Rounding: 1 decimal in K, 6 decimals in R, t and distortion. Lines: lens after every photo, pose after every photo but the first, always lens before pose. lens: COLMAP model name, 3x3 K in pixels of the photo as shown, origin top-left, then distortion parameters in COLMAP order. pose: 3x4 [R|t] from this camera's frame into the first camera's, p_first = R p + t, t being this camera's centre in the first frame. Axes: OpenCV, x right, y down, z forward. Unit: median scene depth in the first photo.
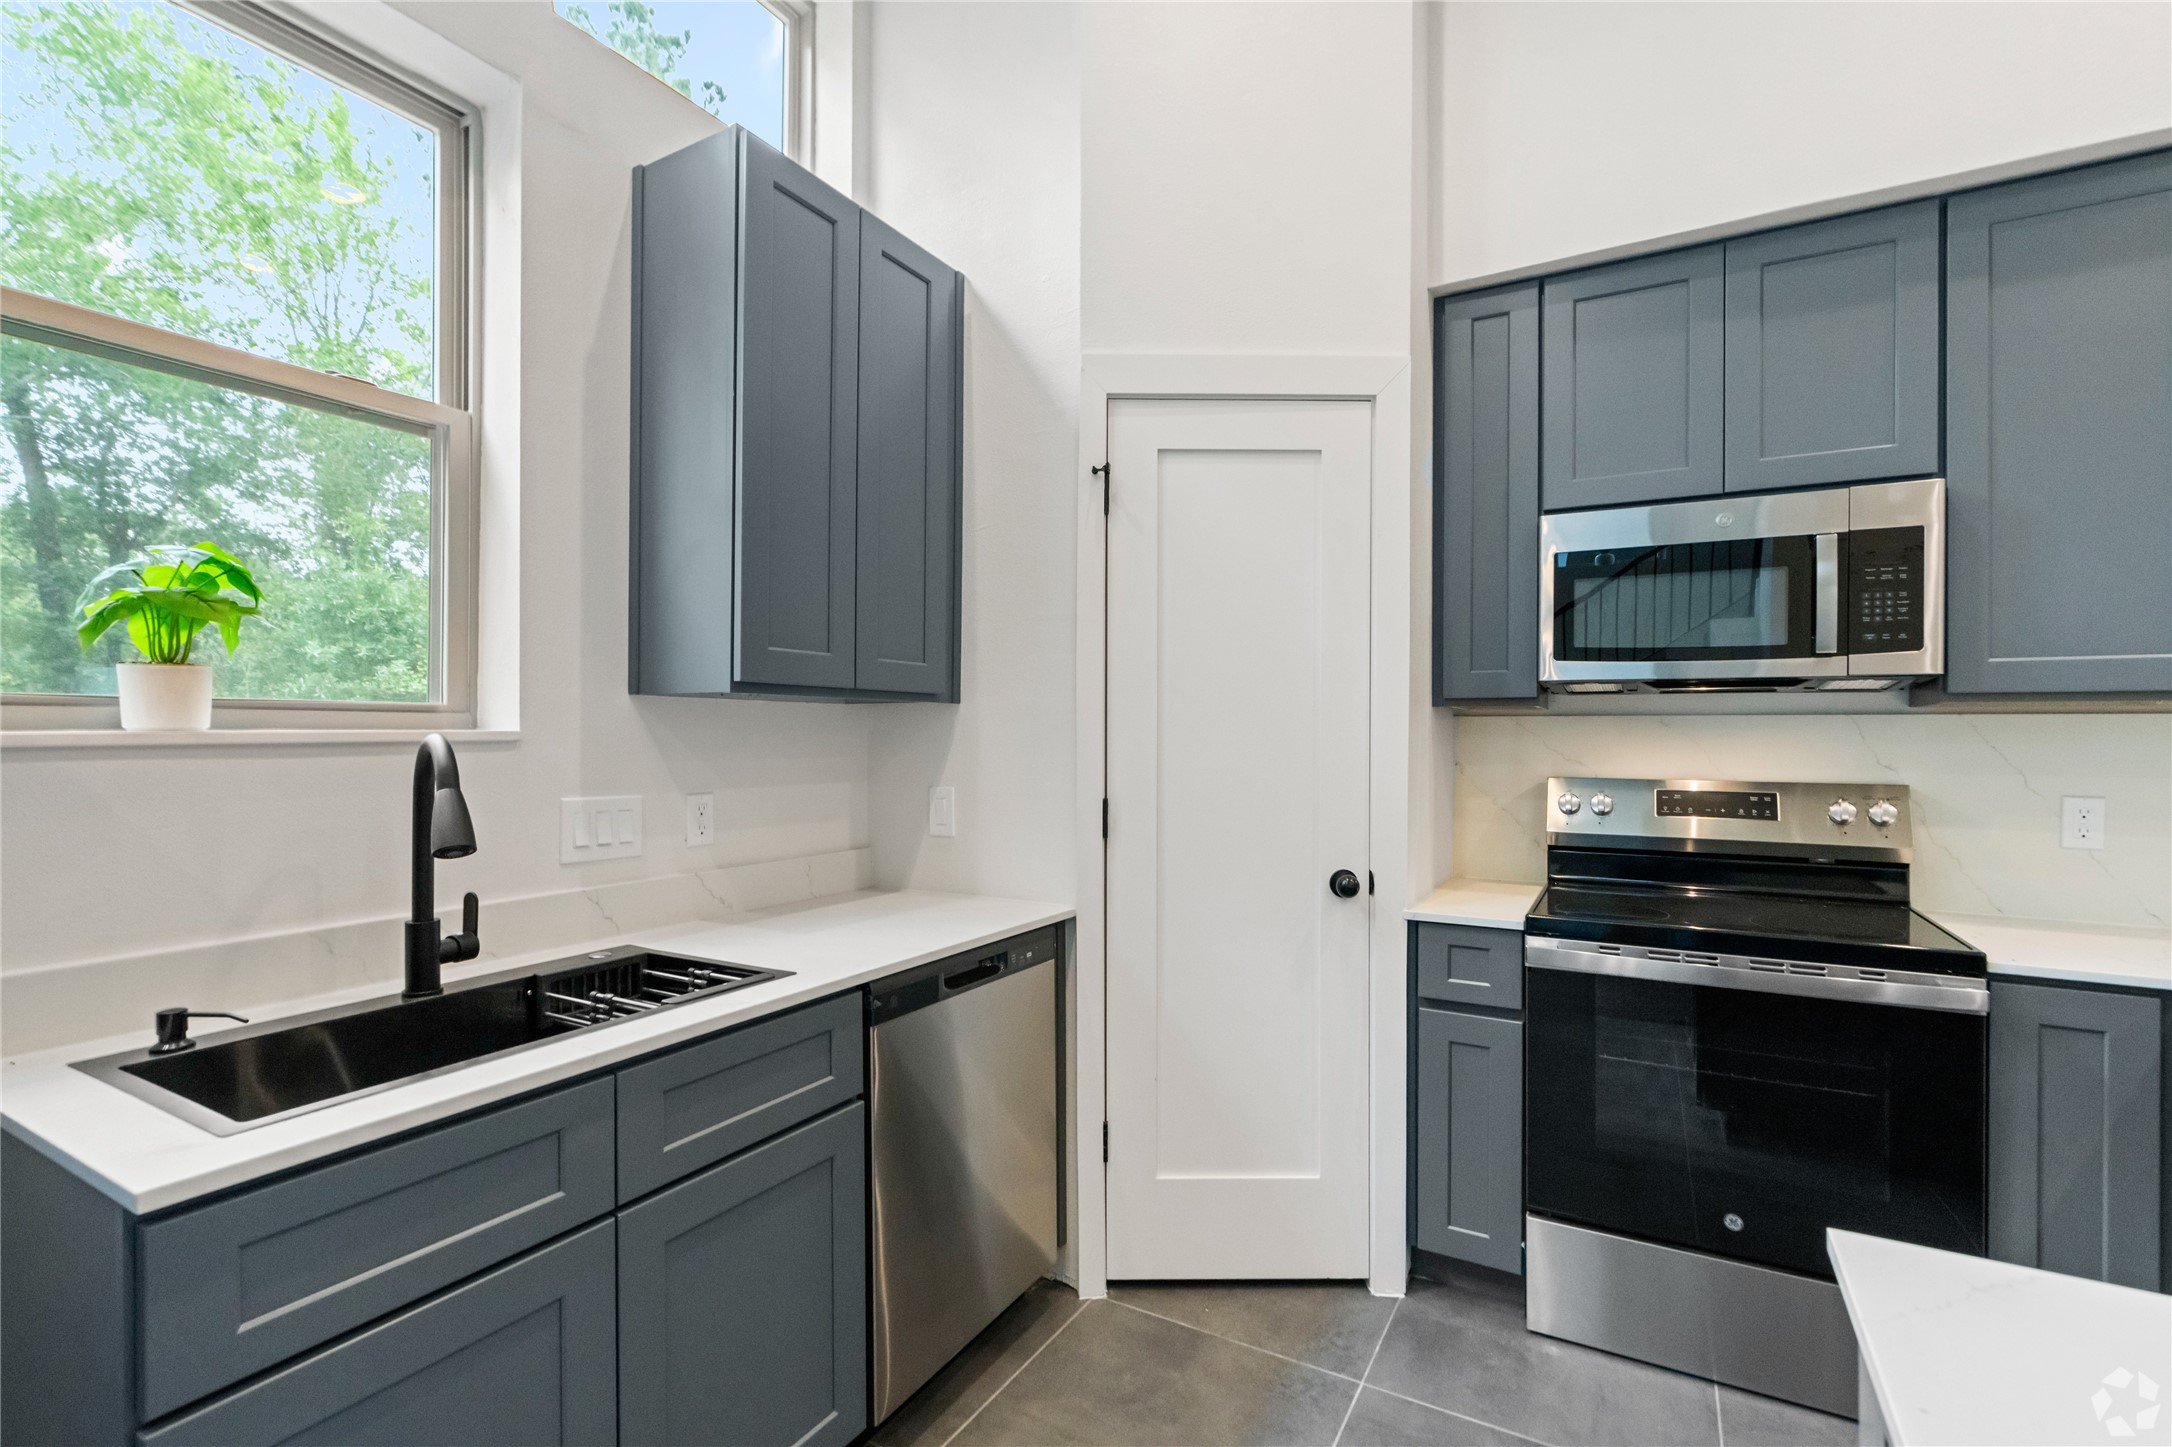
lens RADIAL K [[969.5, 0, 1095.5], [0, 969.5, 734.7], [0, 0, 1]] dist [-0.002120, -0.000170]
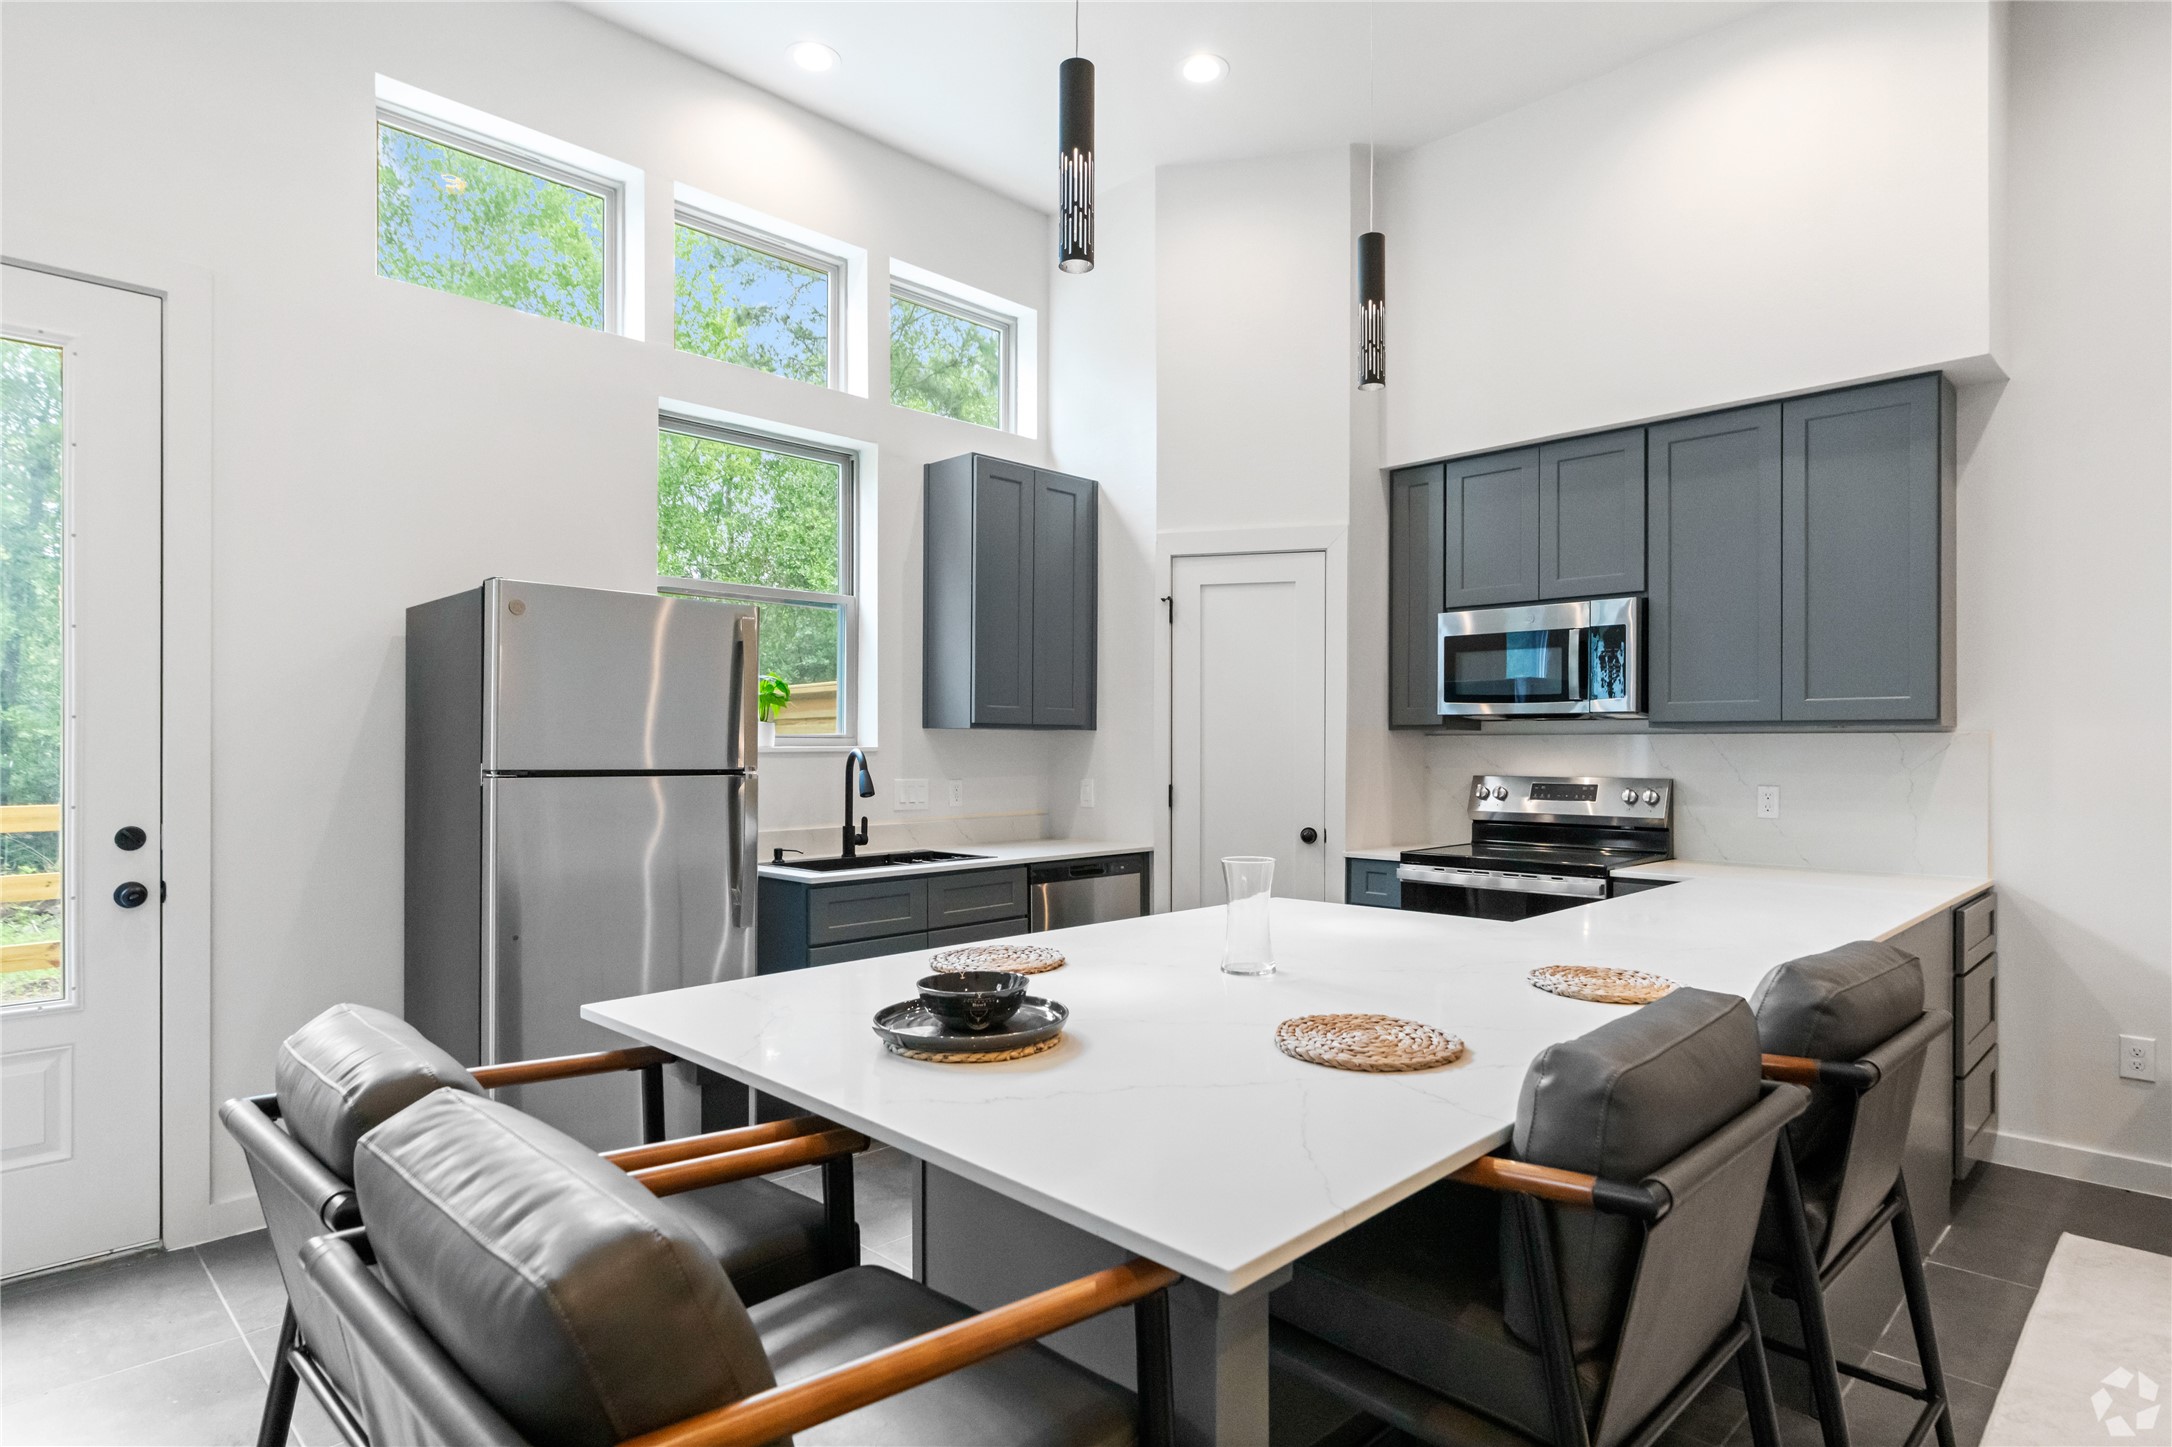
lens RADIAL K [[1182.0, 0, 1092.1], [0, 1182.0, 742.3], [0, 0, 1]] dist [0.000973, 0.000565]
pose [[0.963715, -0.004248, -0.266900, 0.452565], [0.002527, 0.999974, -0.006789, 0.003430], [0.266922, 0.005868, 0.963700, -1.124084]]
